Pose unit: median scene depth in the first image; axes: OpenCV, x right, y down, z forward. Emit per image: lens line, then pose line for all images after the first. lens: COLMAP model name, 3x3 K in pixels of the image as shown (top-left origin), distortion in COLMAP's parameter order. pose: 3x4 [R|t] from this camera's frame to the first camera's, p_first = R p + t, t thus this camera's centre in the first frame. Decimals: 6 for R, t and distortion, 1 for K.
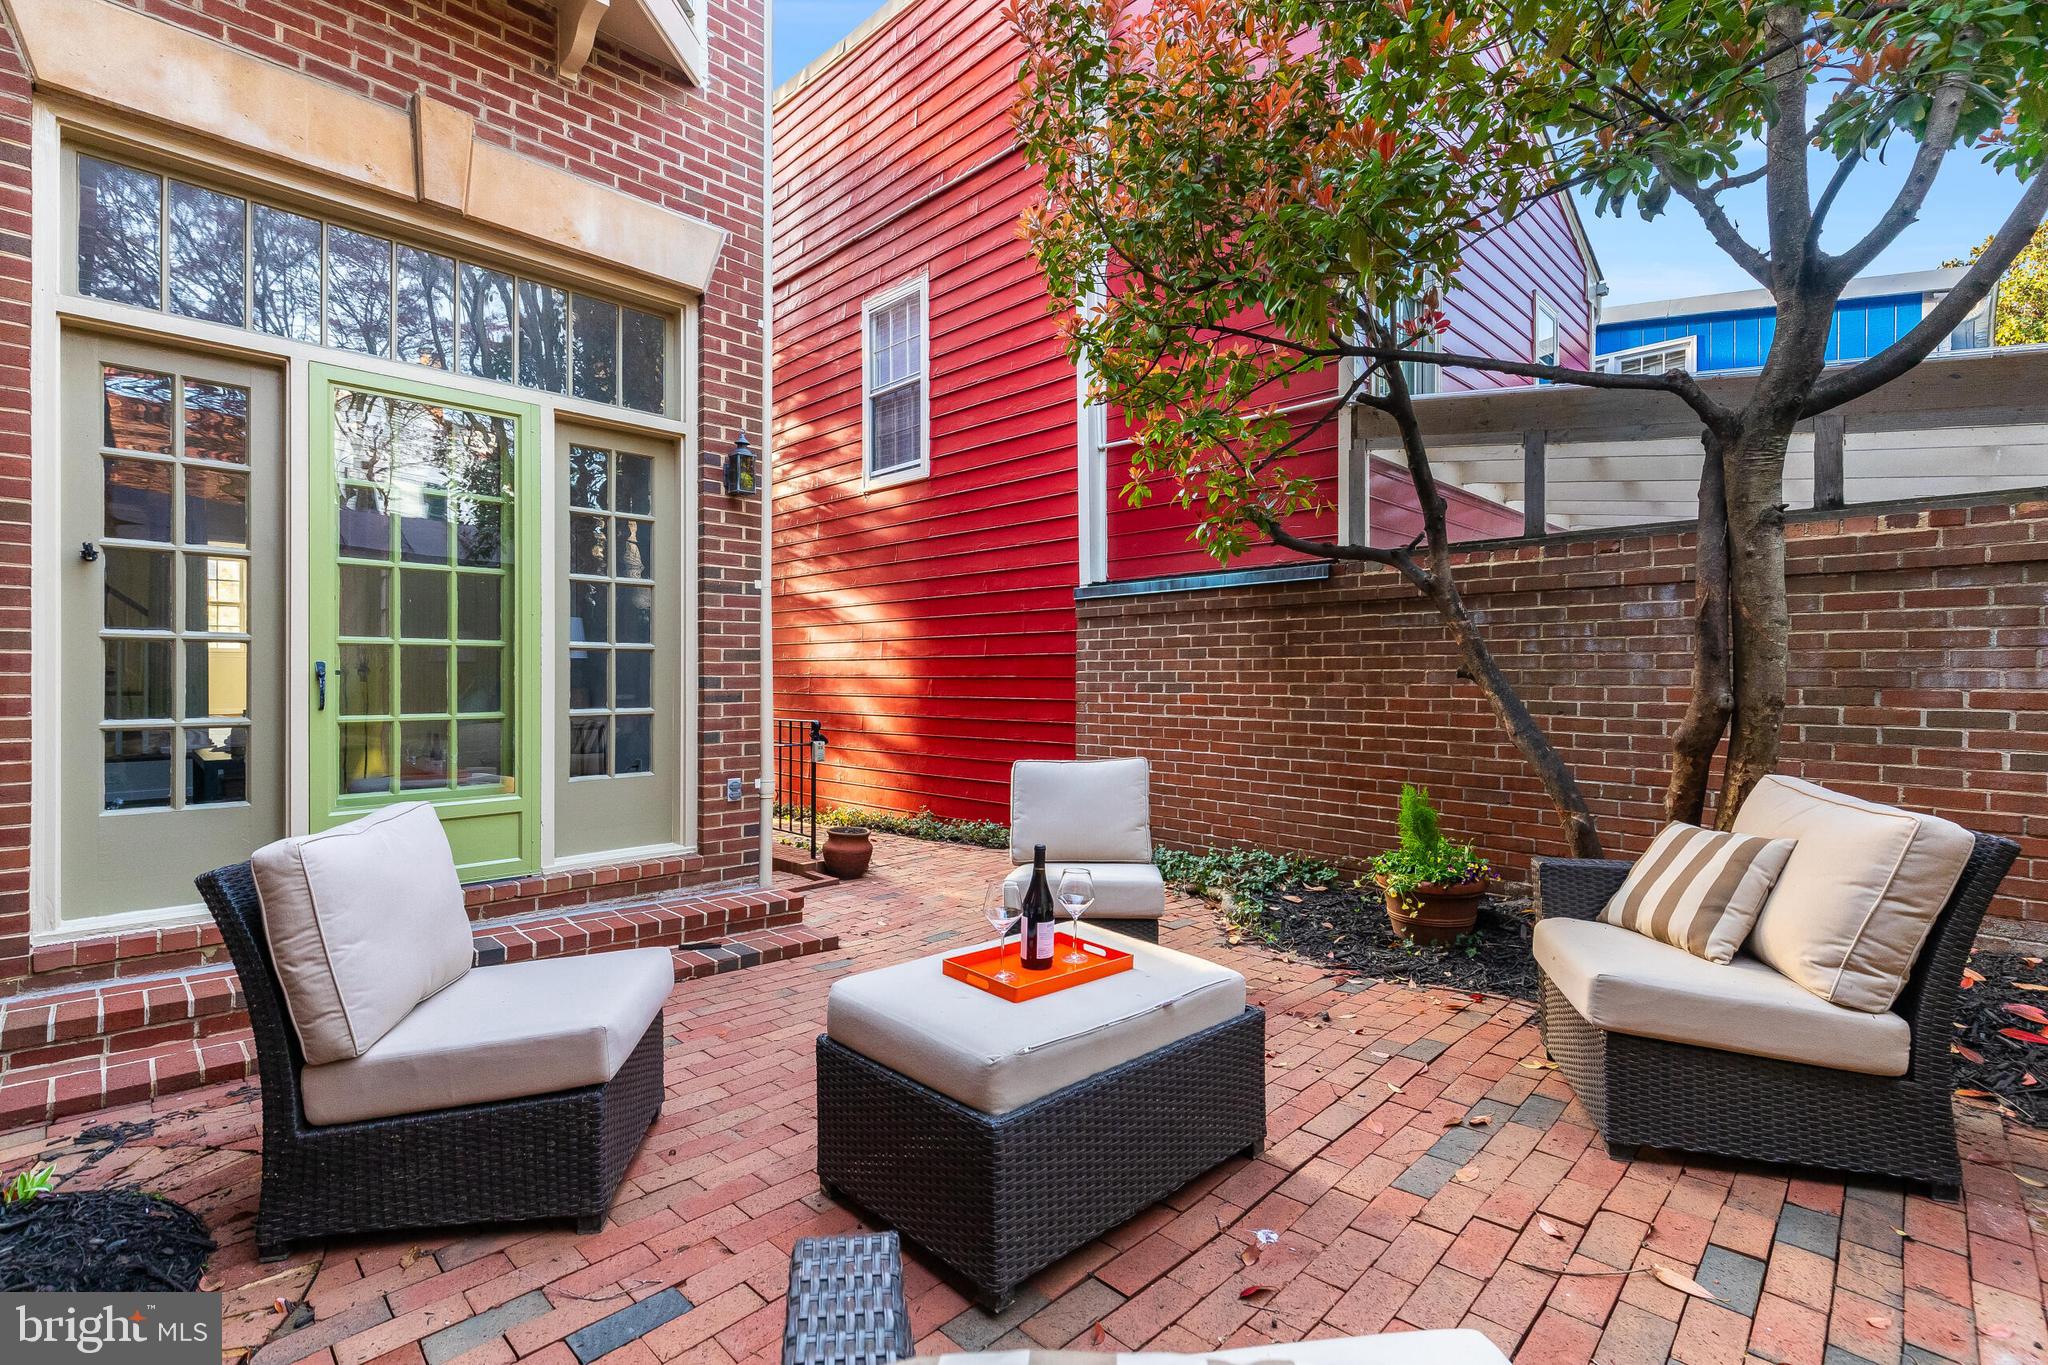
lens RADIAL K [[912.5, 0, 997.3], [0, 912.5, 665.3], [0, 0, 1]] dist [0.002452, -0.000472]
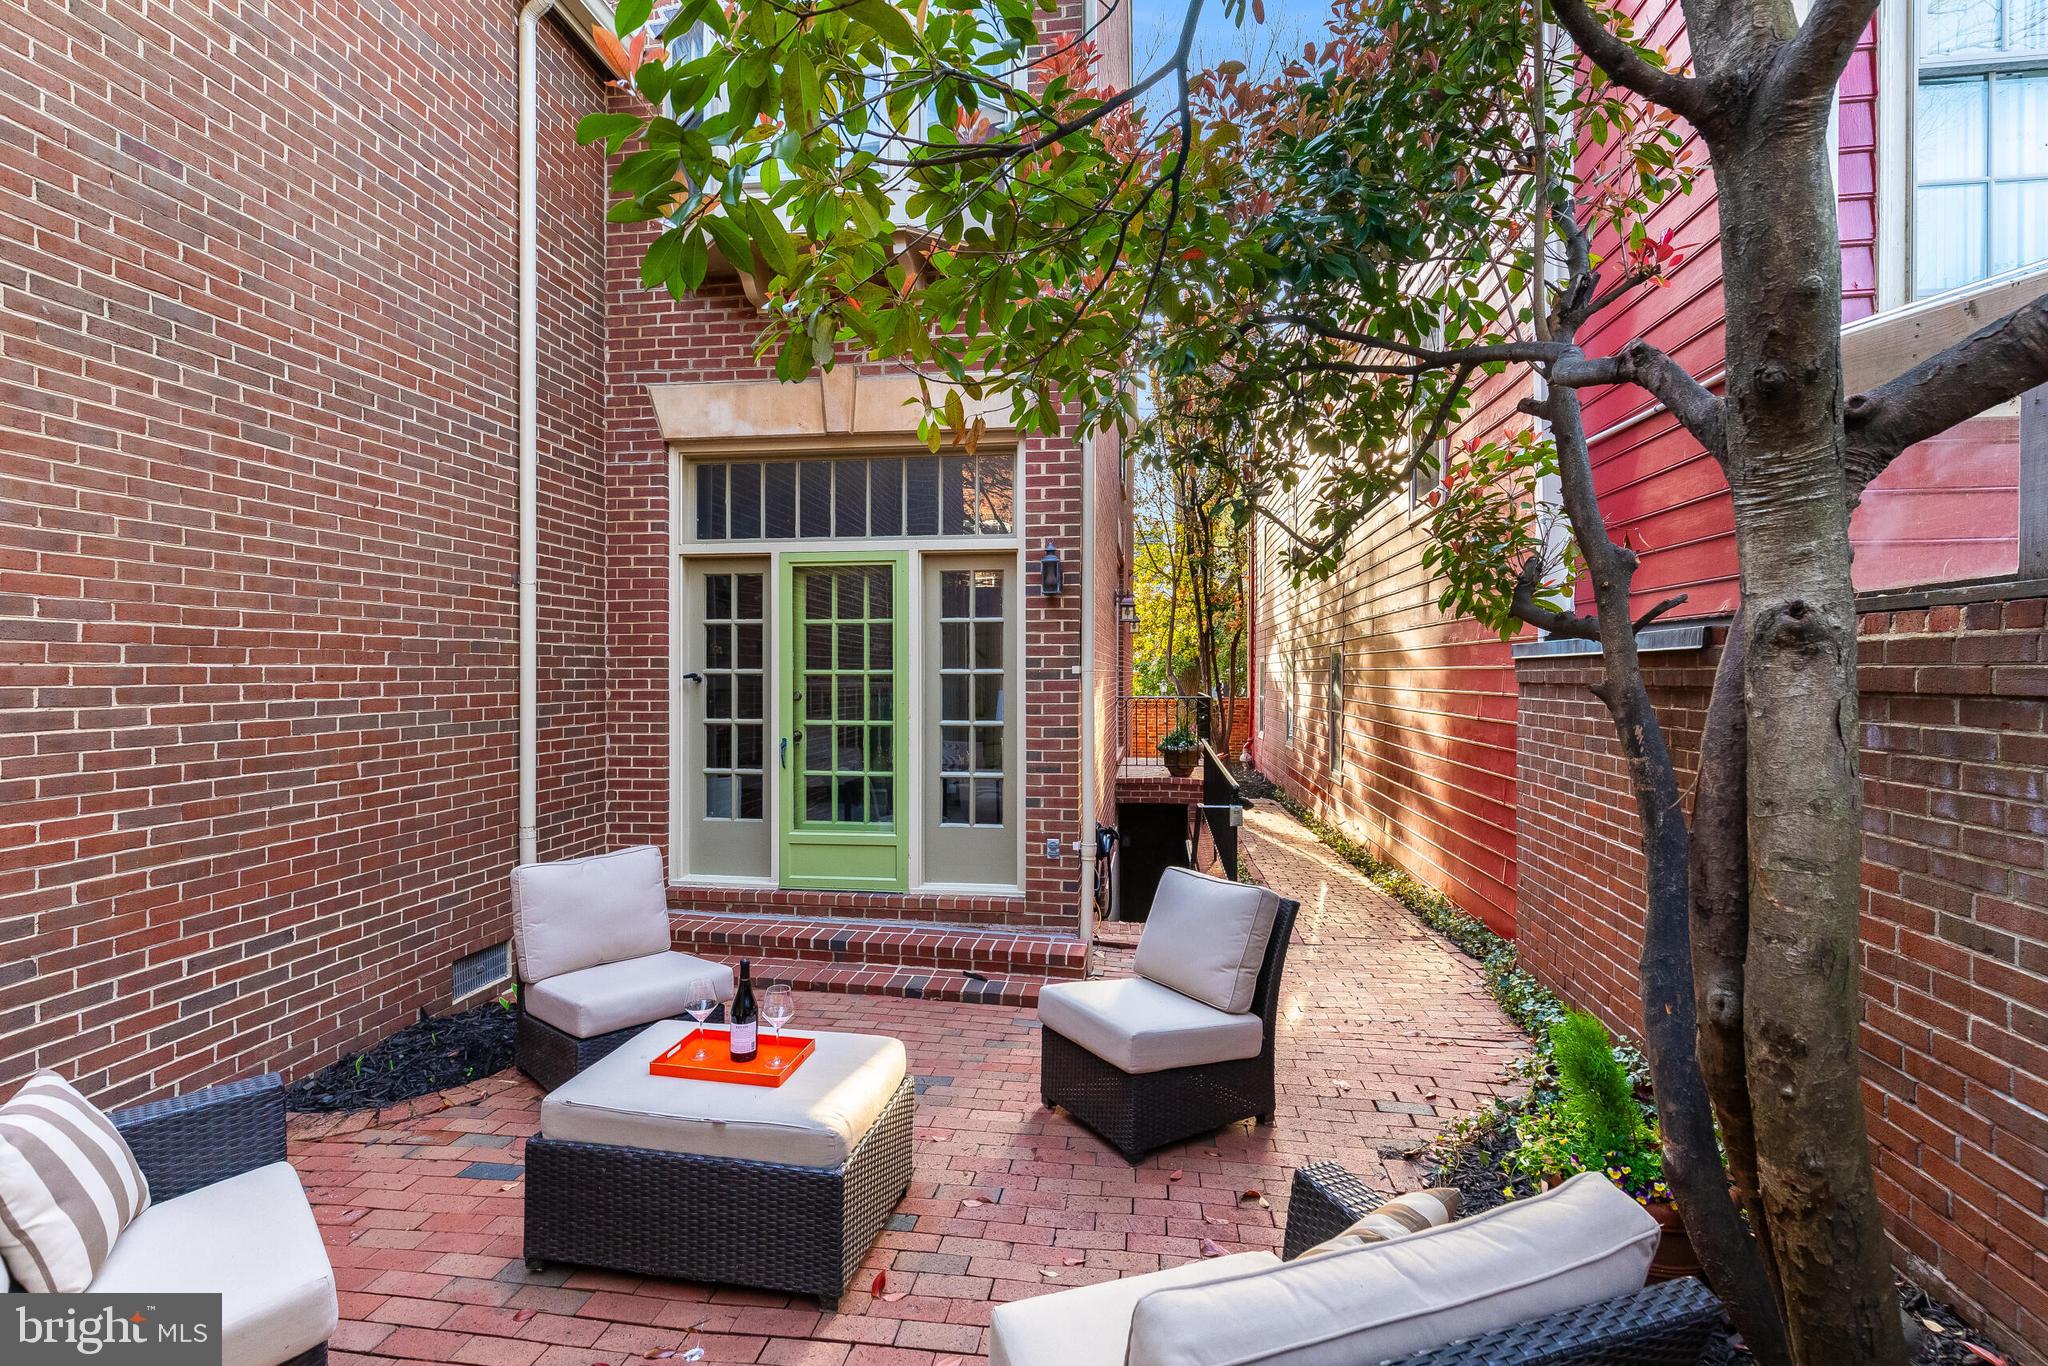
lens RADIAL K [[912.5, 0, 1042.8], [0, 912.5, 660.7], [0, 0, 1]] dist [0.002452, -0.000472]
pose [[0.620462, -0.013685, -0.784117, 0.707055], [0.009972, 0.999905, -0.009561, -0.105608], [0.784173, -0.001887, 0.620539, 0.309744]]
